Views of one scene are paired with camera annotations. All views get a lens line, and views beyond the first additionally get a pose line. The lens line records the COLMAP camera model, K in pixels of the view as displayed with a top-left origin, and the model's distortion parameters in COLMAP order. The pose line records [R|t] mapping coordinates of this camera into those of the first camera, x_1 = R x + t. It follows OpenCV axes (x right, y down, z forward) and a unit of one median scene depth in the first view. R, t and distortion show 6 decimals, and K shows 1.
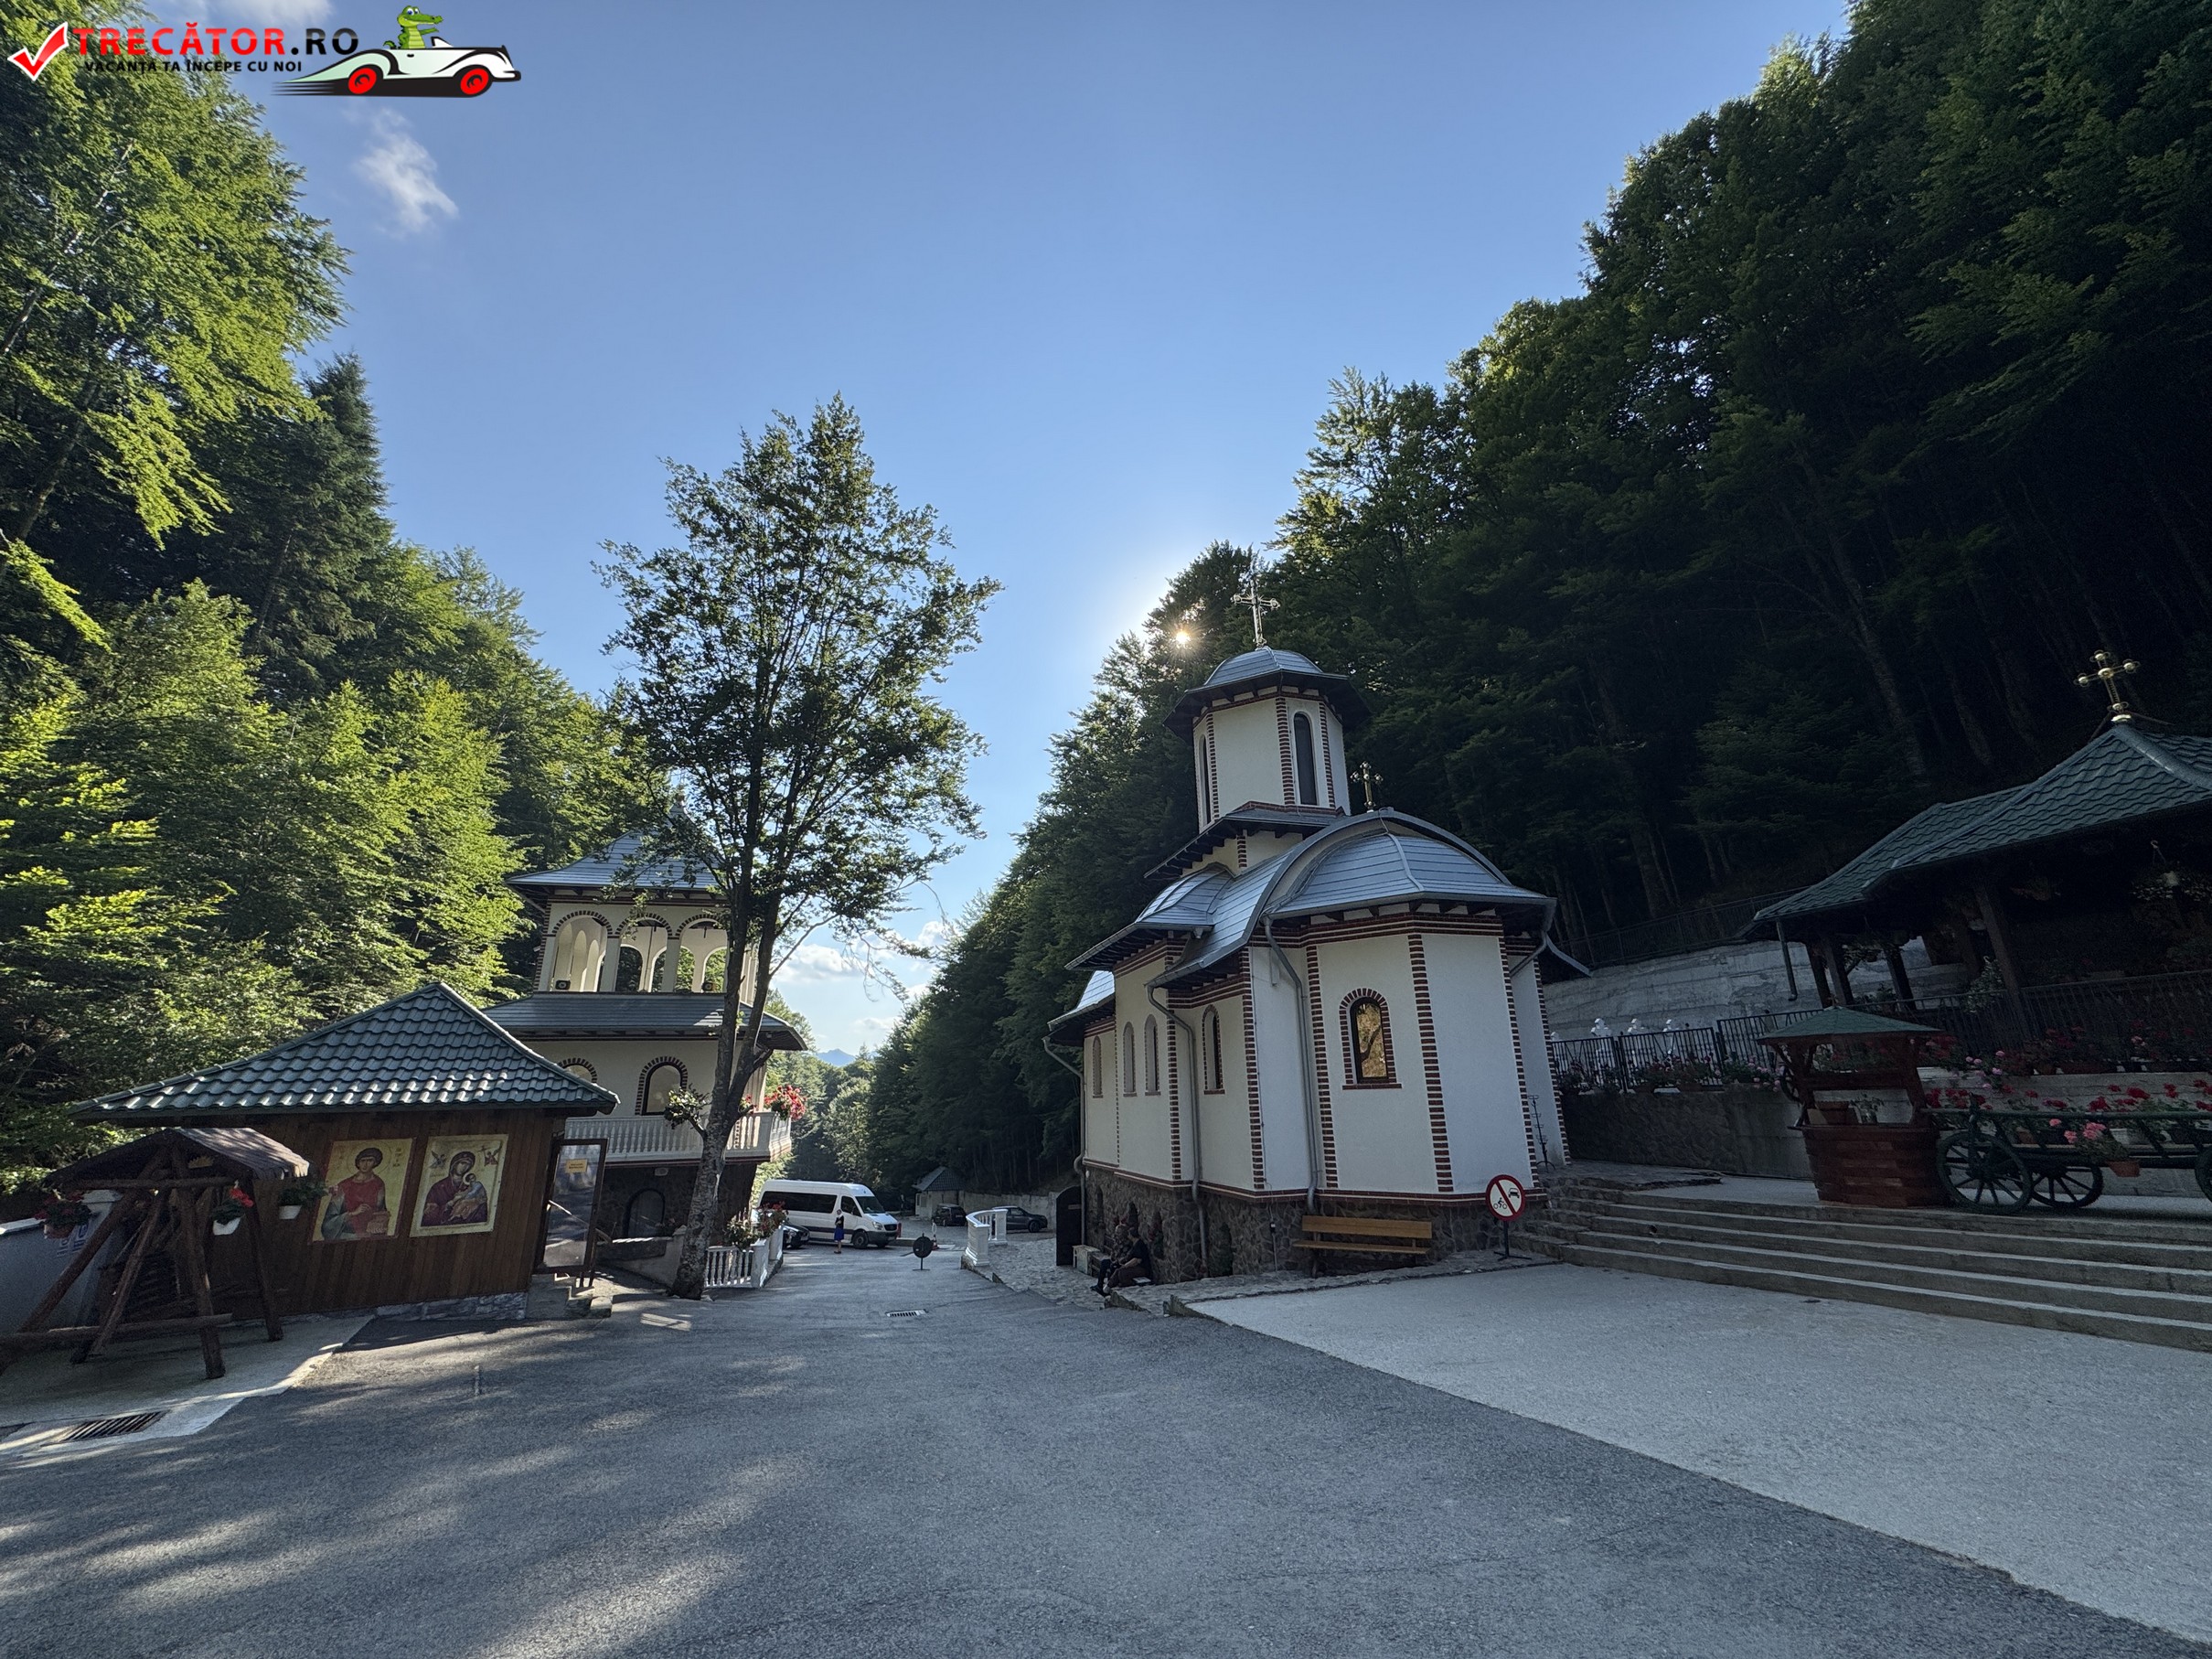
lens RADIAL K [[885.9, 0, 1100.7], [0, 885.9, 819.5], [0, 0, 1]] dist [-0.000321, 0.000312]
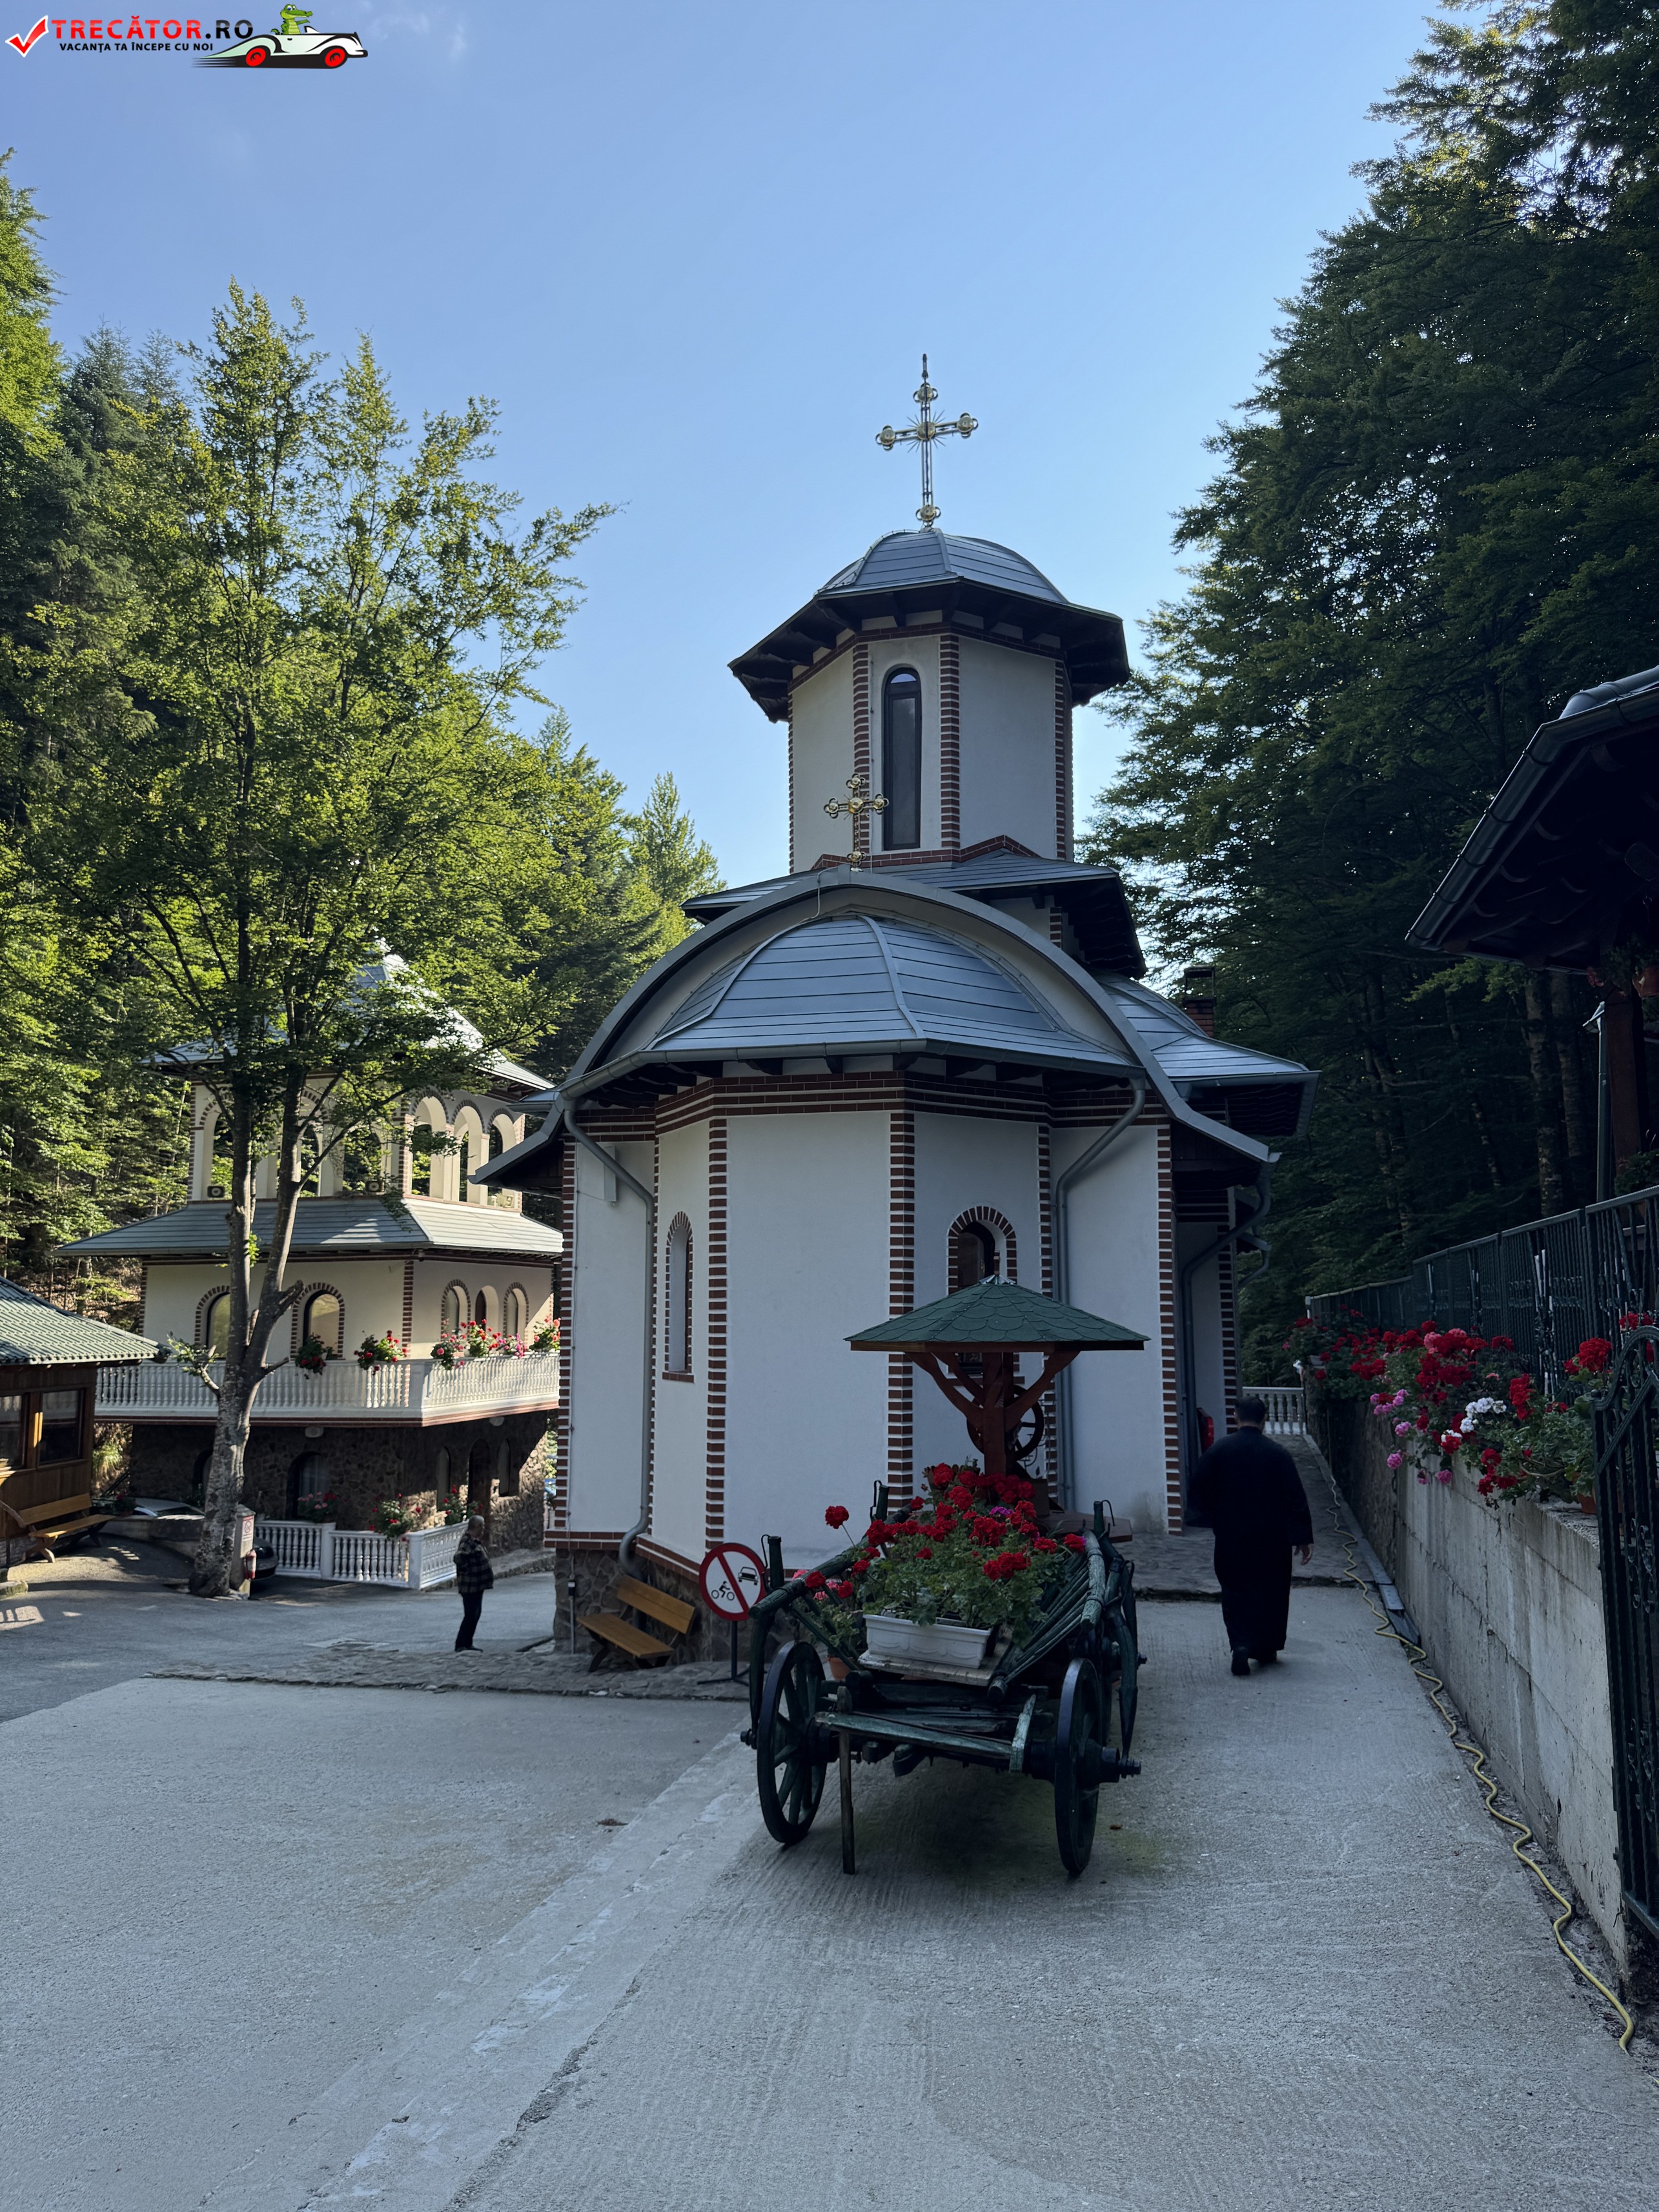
lens RADIAL K [[1563.4, 0, 816.4], [0, 1563.4, 1119.3], [0, 0, 1]] dist [0.065800, -0.094239]
pose [[0.857728, -0.046687, -0.511980, 0.861385], [0.143361, 0.978086, 0.150983, -0.009377], [0.493711, -0.202900, 0.845624, 0.188800]]
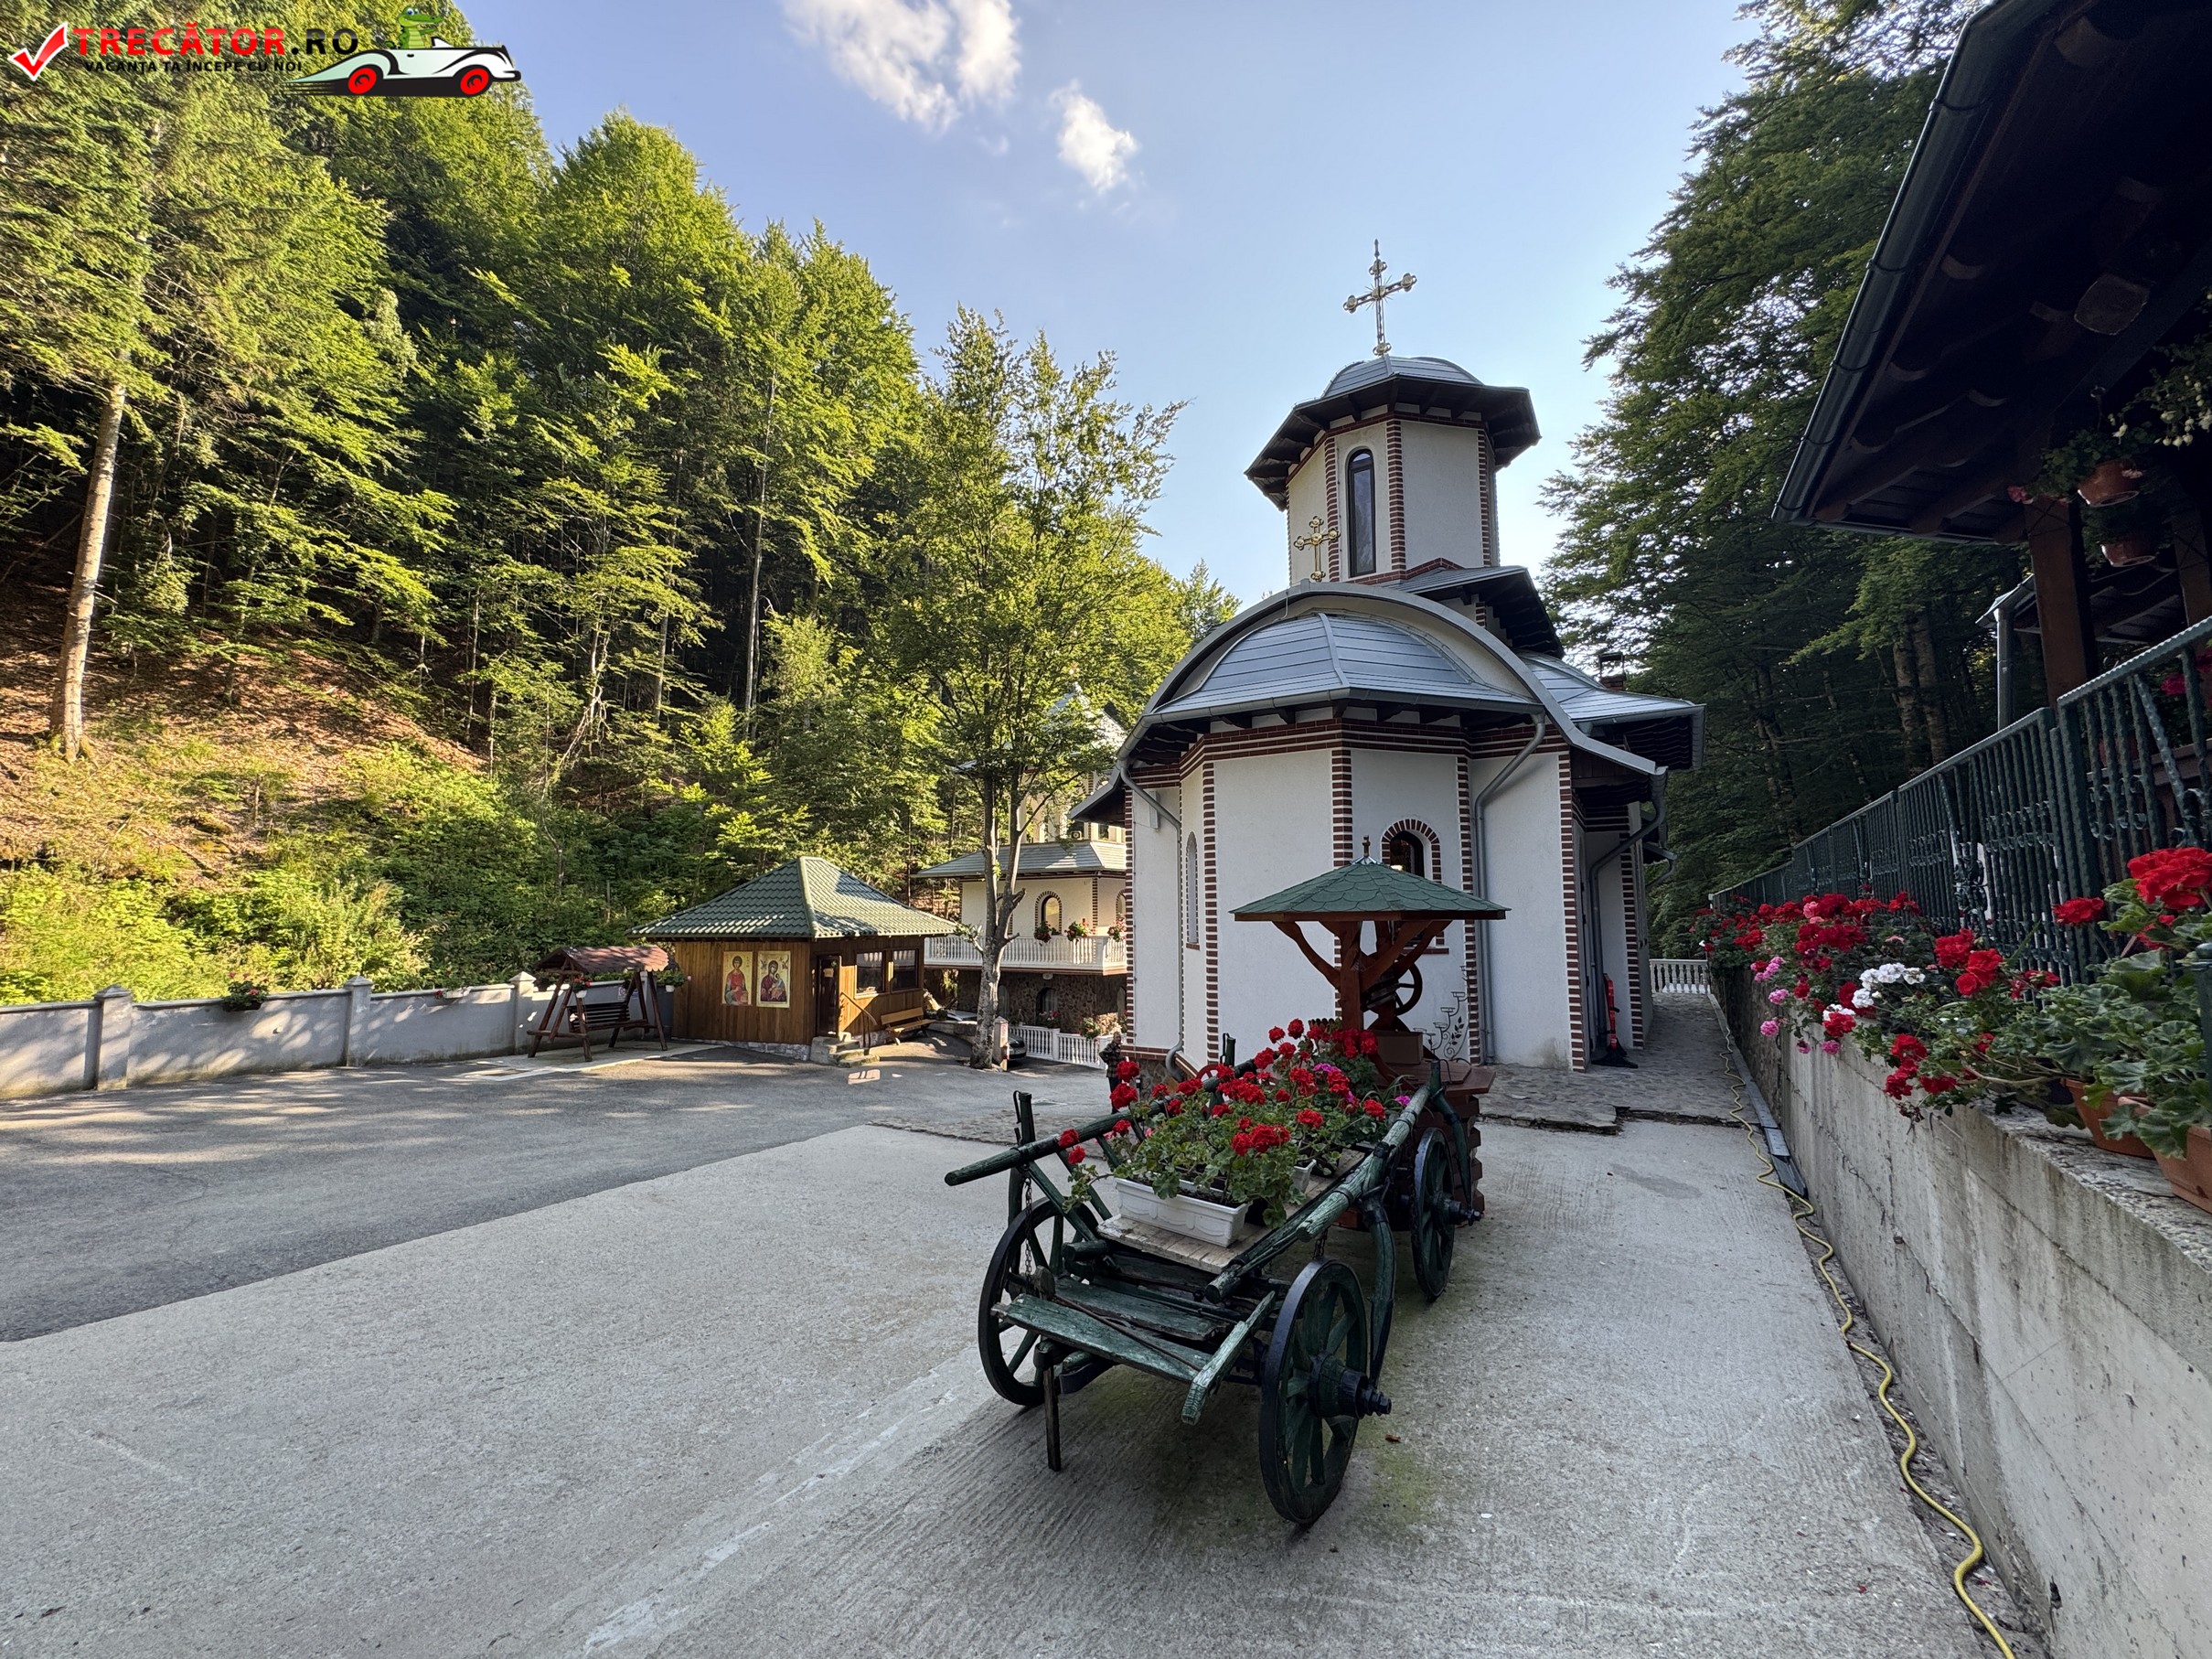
lens RADIAL K [[879.4, 0, 1099.8], [0, 879.4, 825.8], [0, 0, 1]] dist [-0.002474, 0.000654]
pose [[0.656758, -0.059386, -0.751759, 0.825740], [0.220601, 0.968415, 0.116223, 0.067997], [0.721113, -0.242169, 0.649115, 0.390231]]
